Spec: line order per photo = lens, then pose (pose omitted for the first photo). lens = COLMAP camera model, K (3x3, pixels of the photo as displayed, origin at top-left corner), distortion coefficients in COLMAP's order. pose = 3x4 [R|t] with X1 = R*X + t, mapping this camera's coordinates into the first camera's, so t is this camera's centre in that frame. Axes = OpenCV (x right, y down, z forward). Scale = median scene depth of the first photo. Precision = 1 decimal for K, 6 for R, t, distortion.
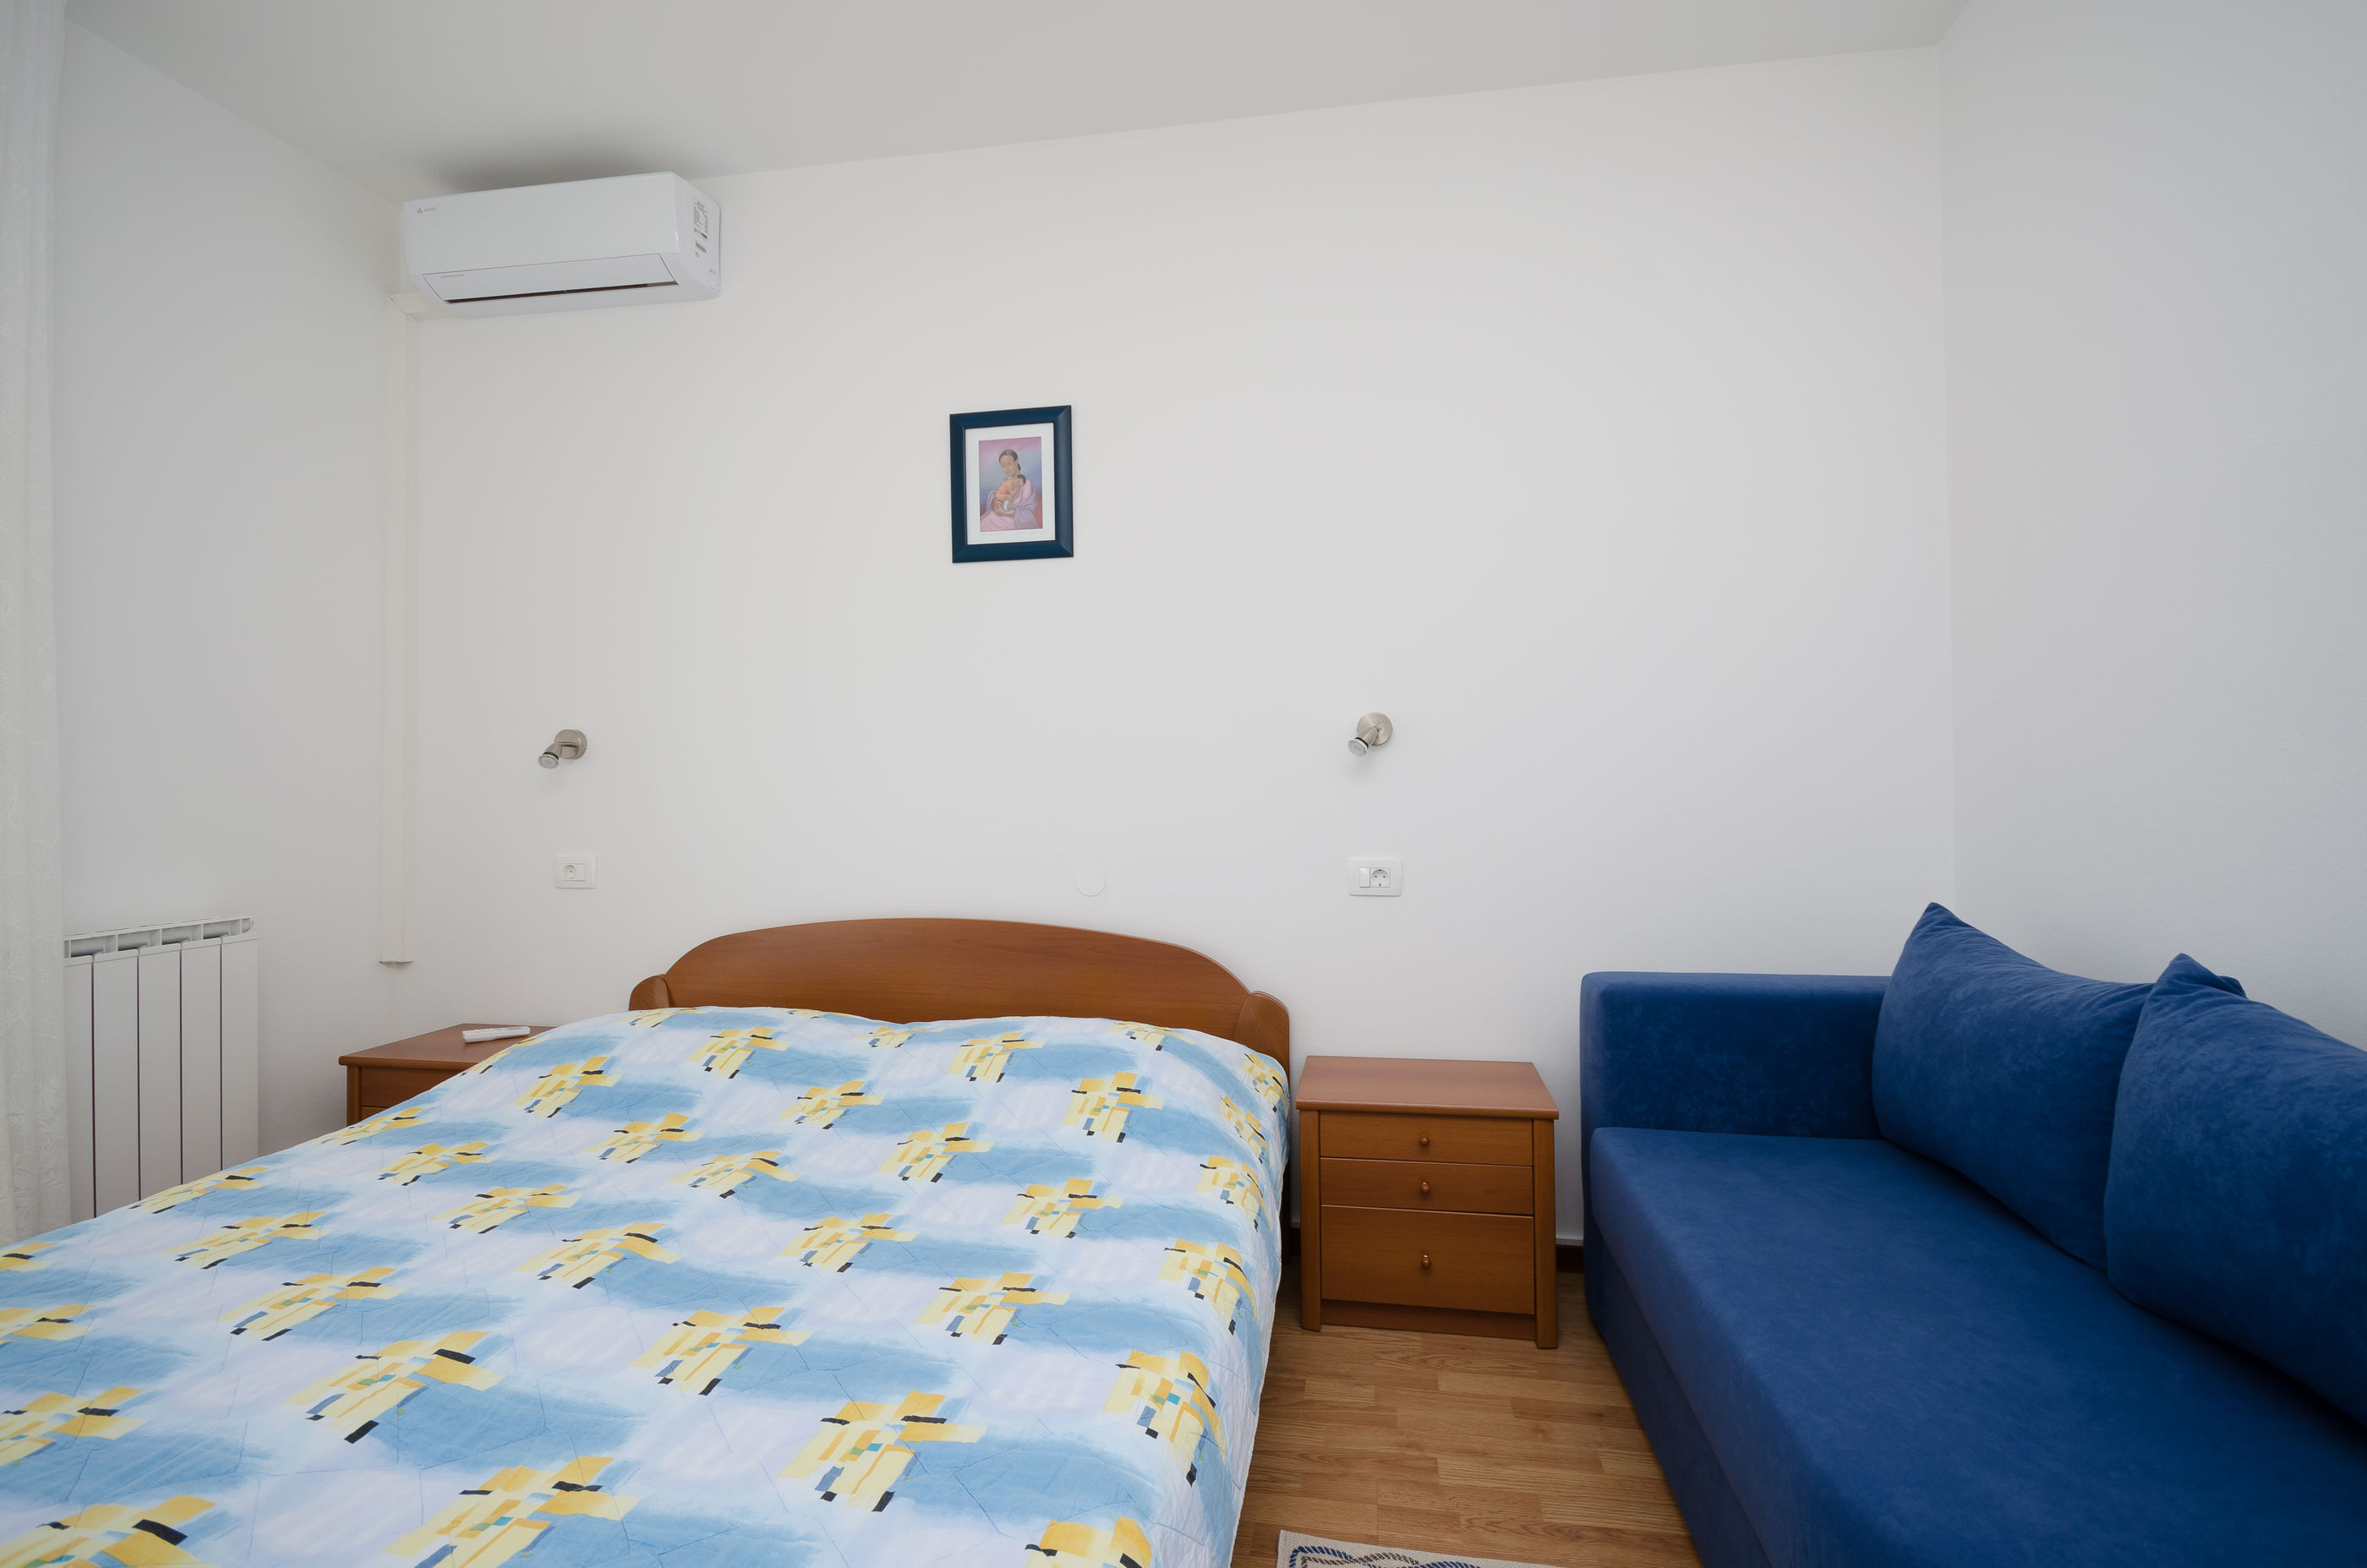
lens RADIAL K [[1059.8, 0, 1150.8], [0, 1059.8, 772.3], [0, 0, 1]] dist [0.000962, -0.000185]
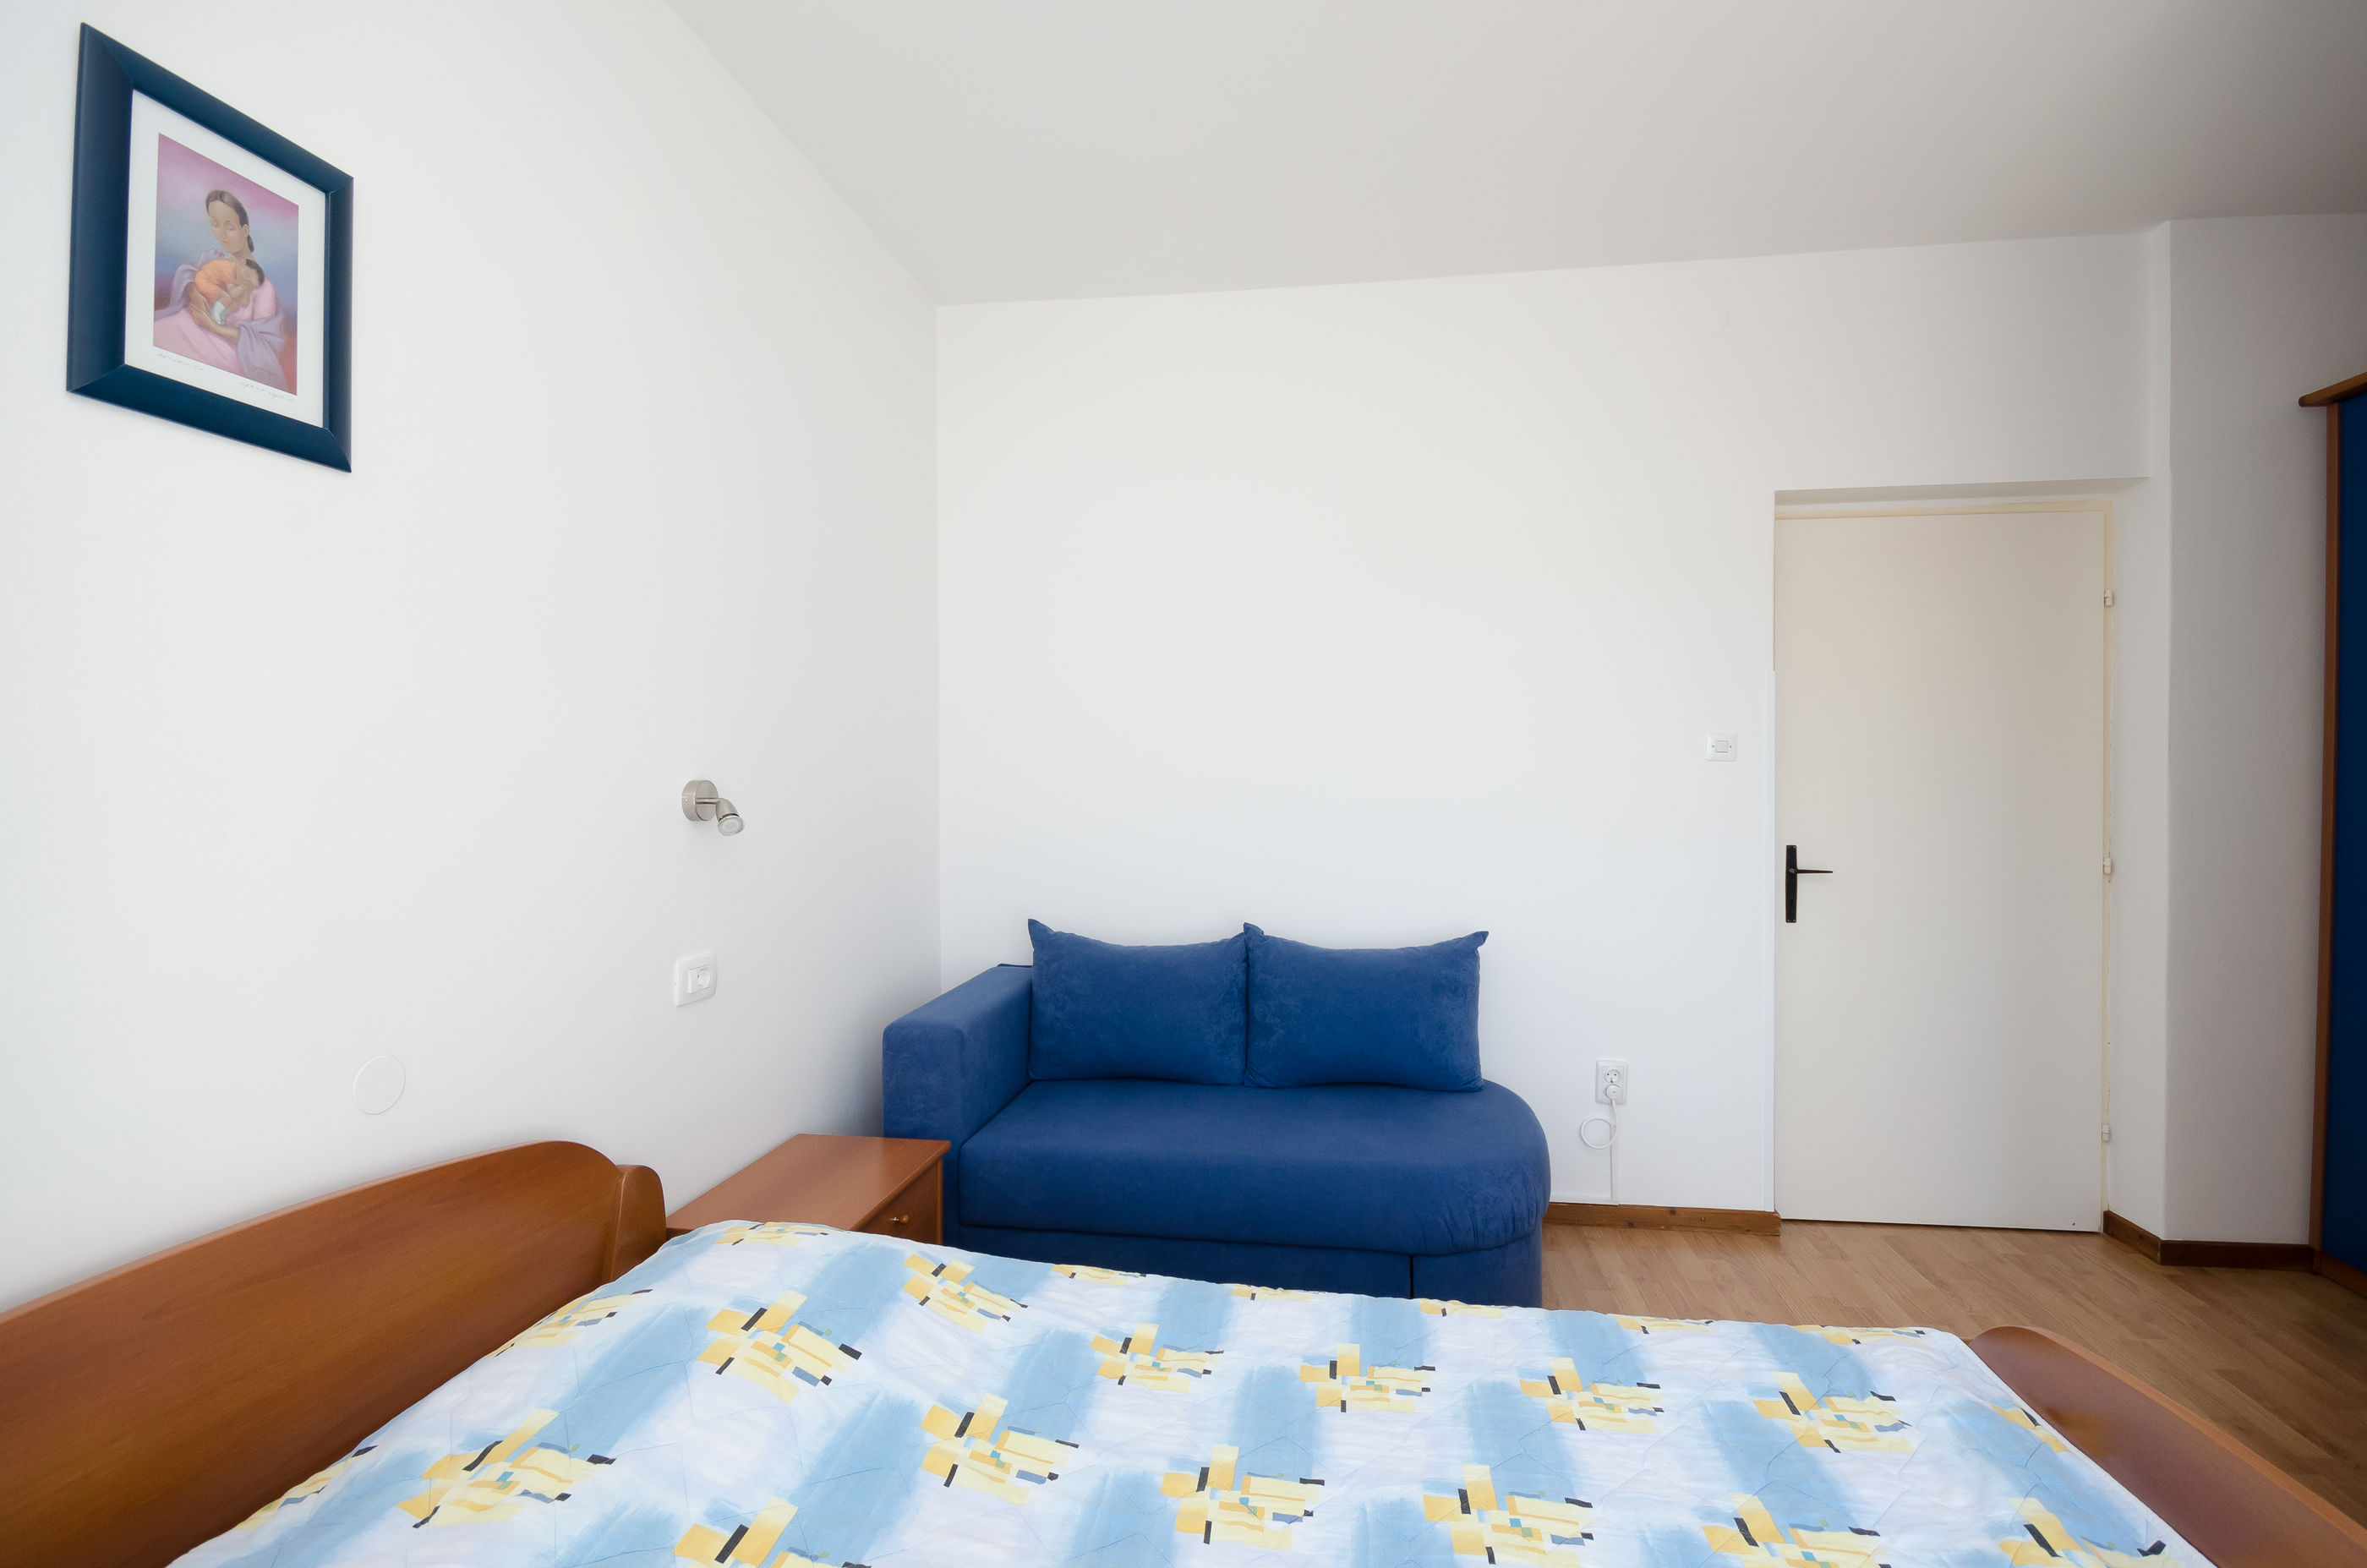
lens RADIAL K [[1084.7, 0, 1234.1], [0, 1084.7, 792.3], [0, 0, 1]] dist [0.015160, -0.014330]
pose [[-0.037585, -0.009043, 0.999253, -0.765010], [-0.007226, 0.999935, 0.008778, -0.066658], [-0.999267, -0.006891, -0.037648, 0.720913]]
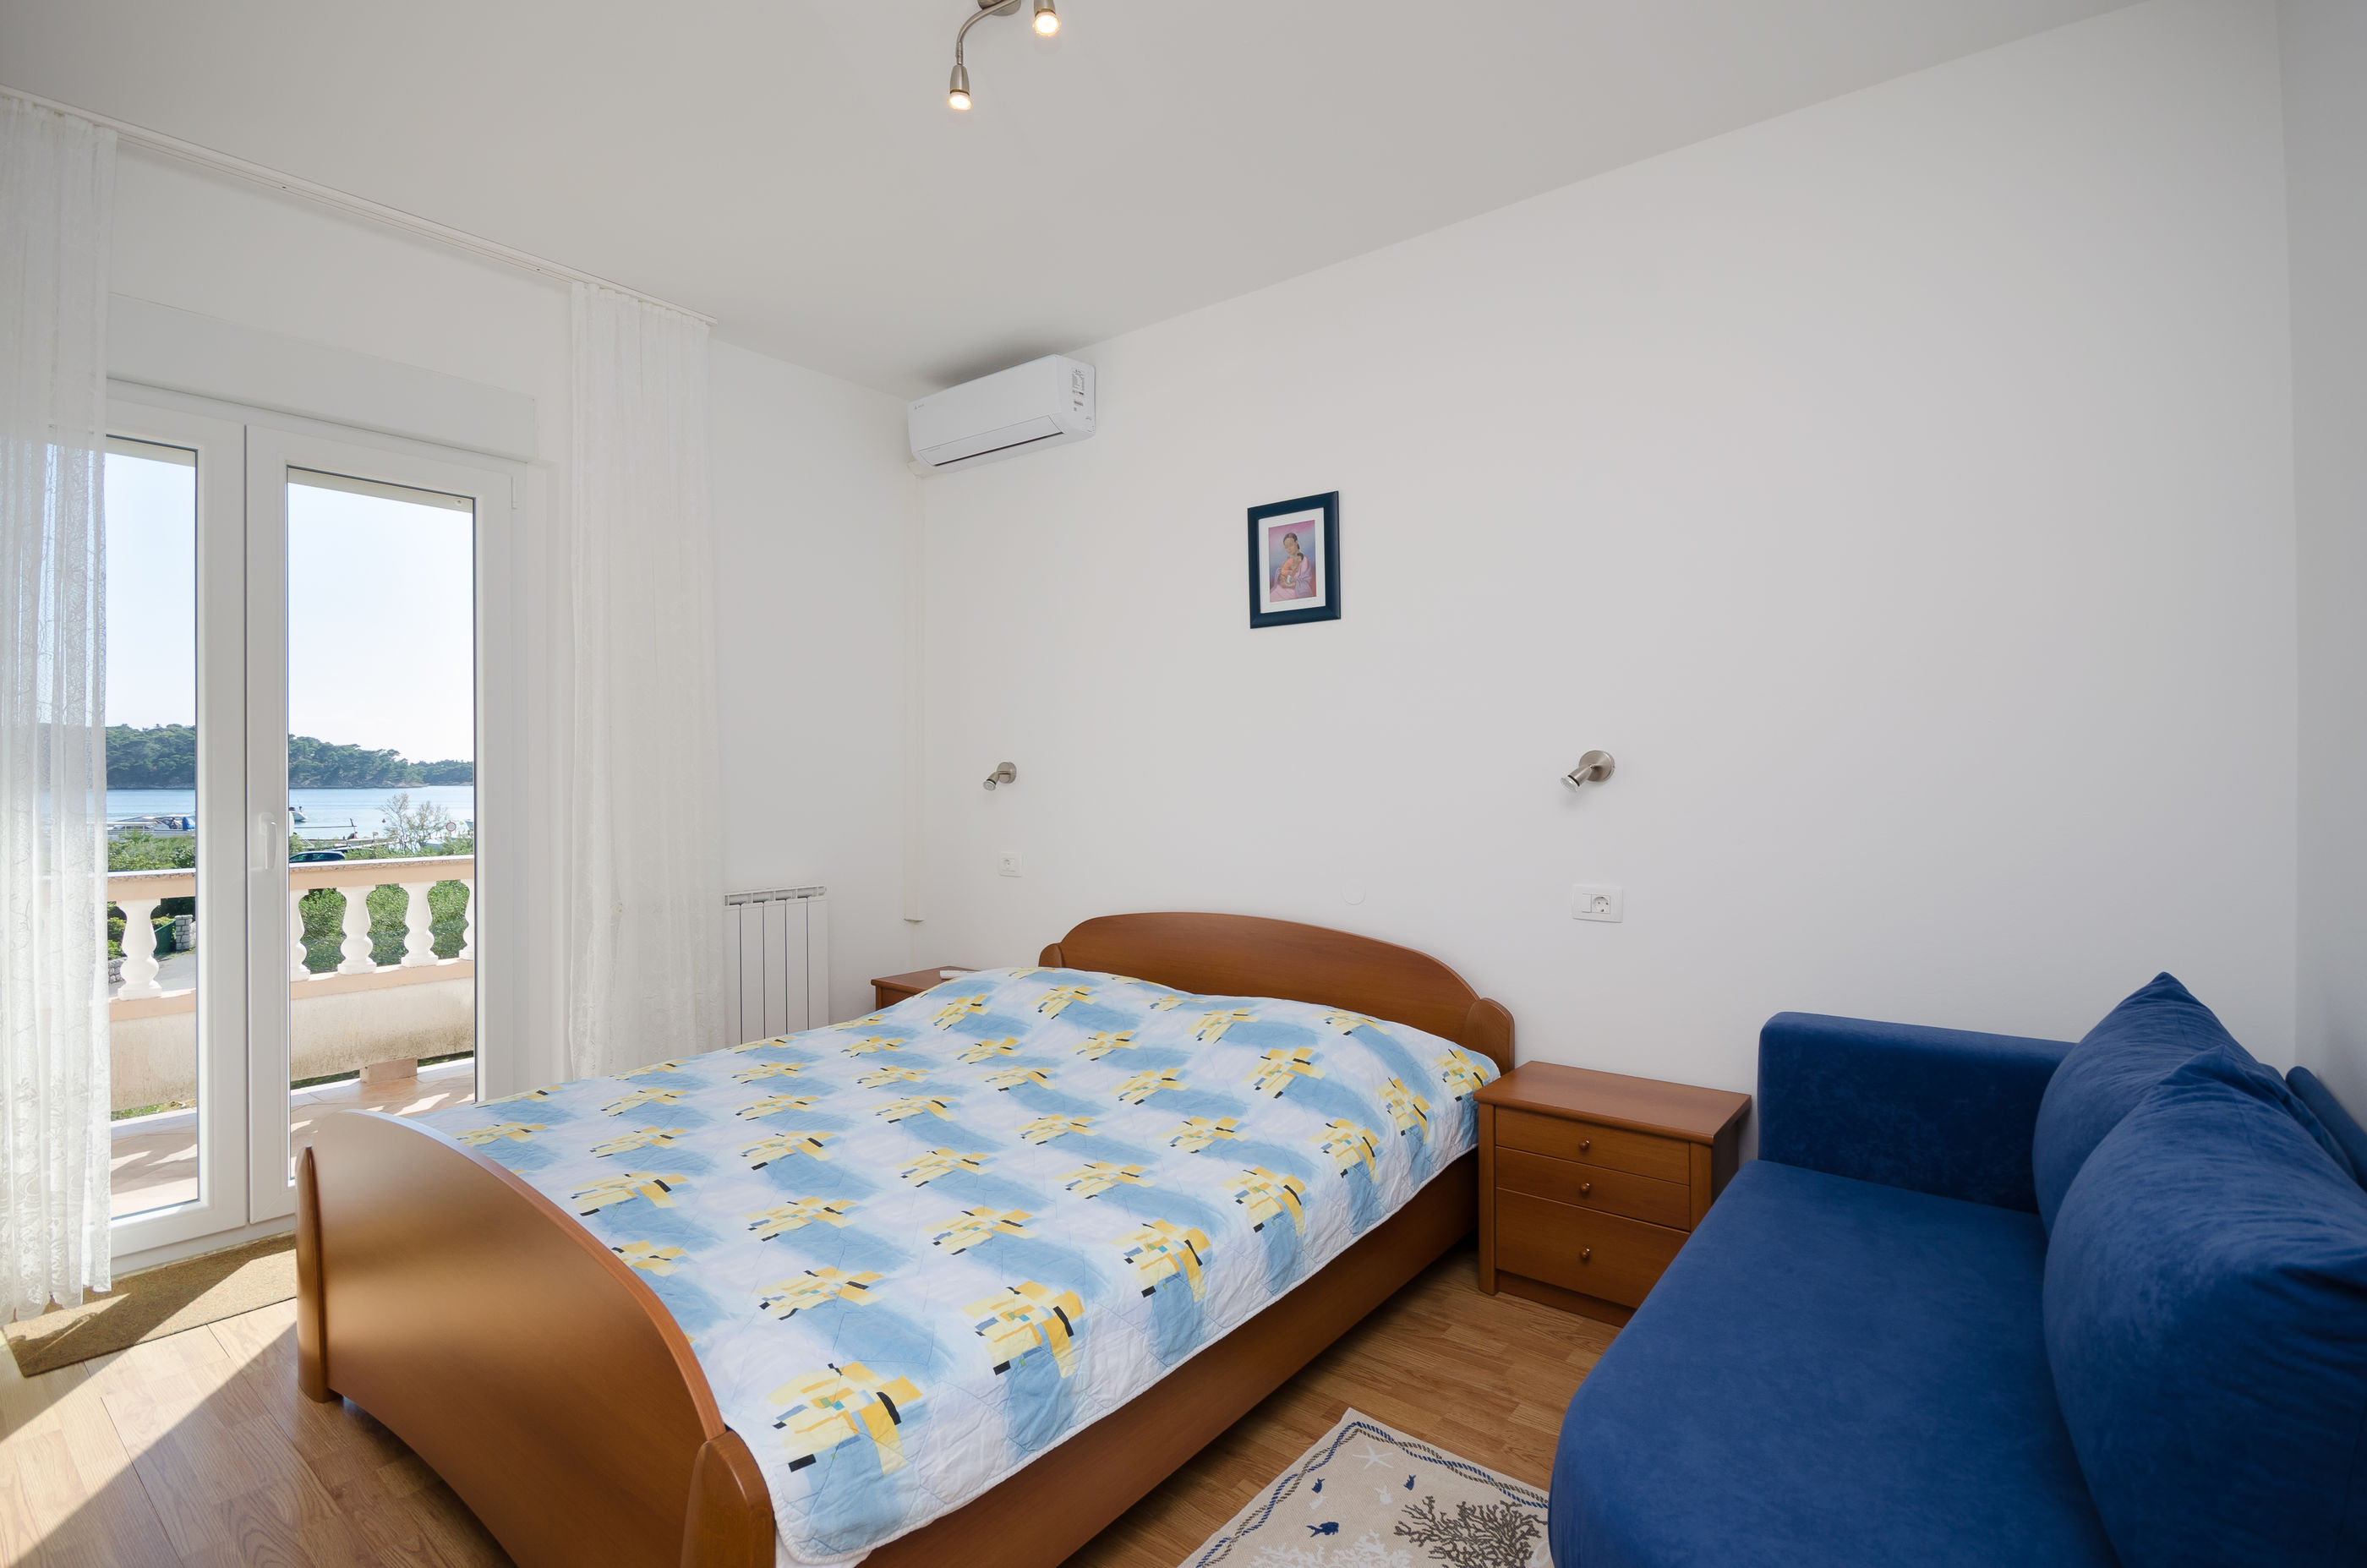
lens RADIAL K [[1044.9, 0, 1183.5], [0, 1044.9, 784.0], [0, 0, 1]] dist [-0.001665, 0.000268]
pose [[0.890219, 0.008701, -0.455449, 0.375162], [0.000541, 0.999797, 0.020156, -0.051500], [0.455532, -0.018190, 0.890034, -0.153338]]
